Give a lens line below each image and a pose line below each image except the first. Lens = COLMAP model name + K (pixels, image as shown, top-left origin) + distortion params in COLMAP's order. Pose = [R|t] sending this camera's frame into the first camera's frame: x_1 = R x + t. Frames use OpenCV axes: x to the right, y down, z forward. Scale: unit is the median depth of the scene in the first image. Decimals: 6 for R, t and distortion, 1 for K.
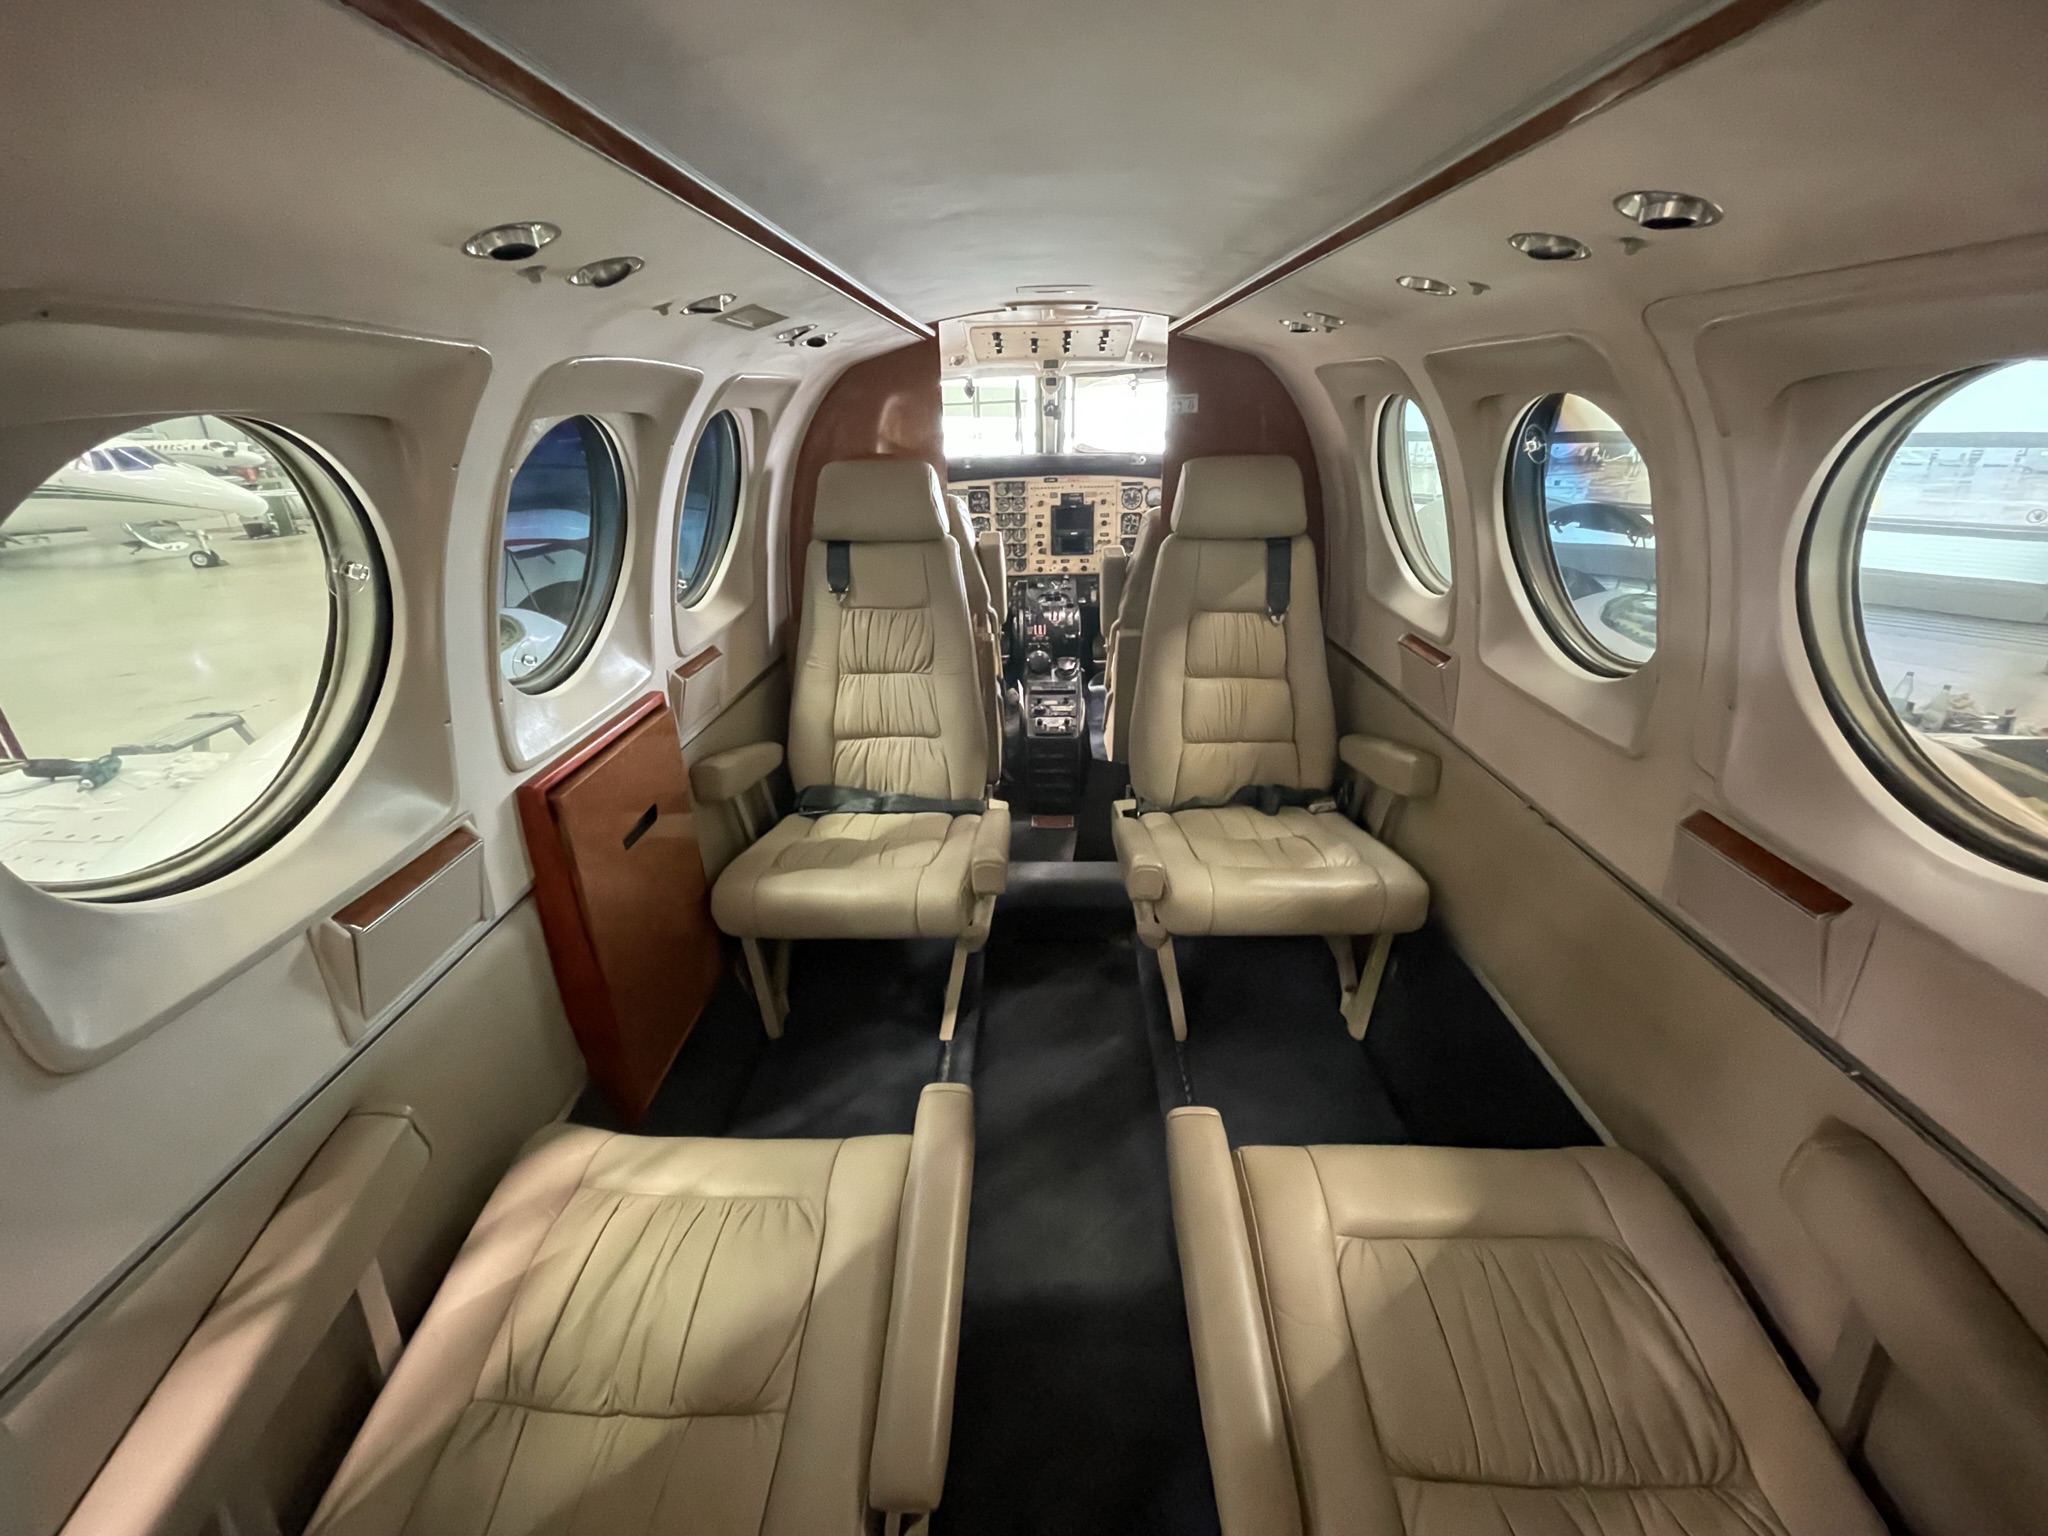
lens RADIAL K [[821.5, 0, 1015.7], [0, 821.5, 766.4], [0, 0, 1]] dist [0.000596, 0.000450]
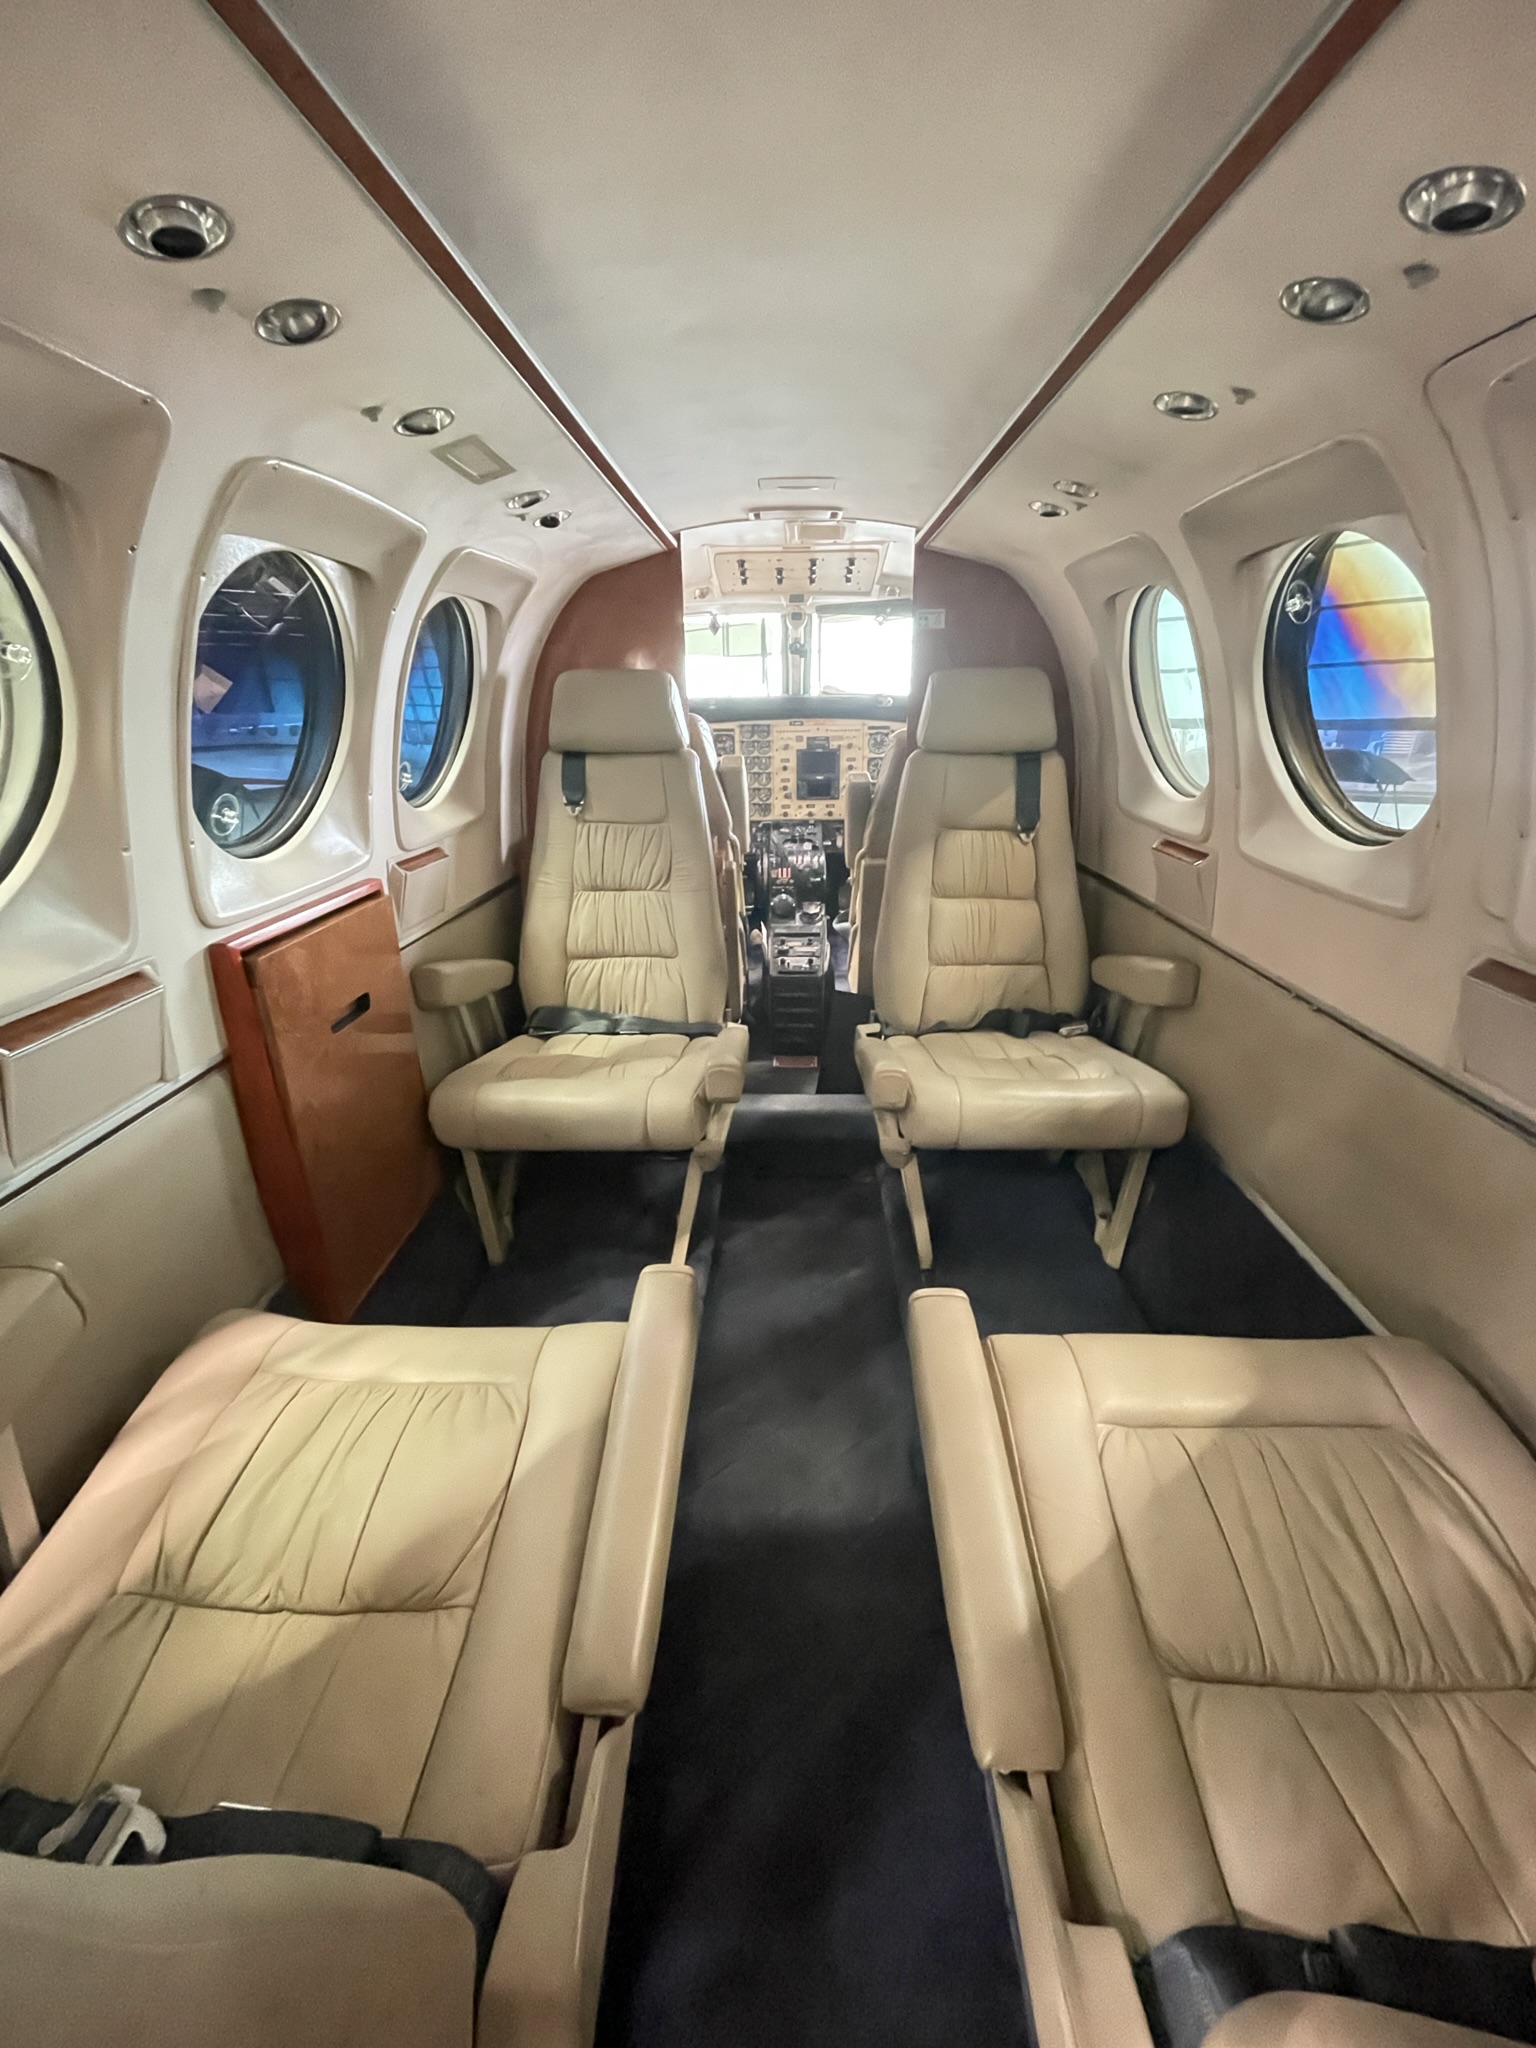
lens RADIAL K [[821.5, 0, 768.0], [0, 821.5, 1024.0], [0, 0, 1]] dist [0.000596, 0.000450]
pose [[0.999953, 0.008285, 0.005099, 0.012220], [-0.008100, 0.999341, -0.035394, 0.091500], [-0.005389, 0.035351, 0.999360, 0.048283]]
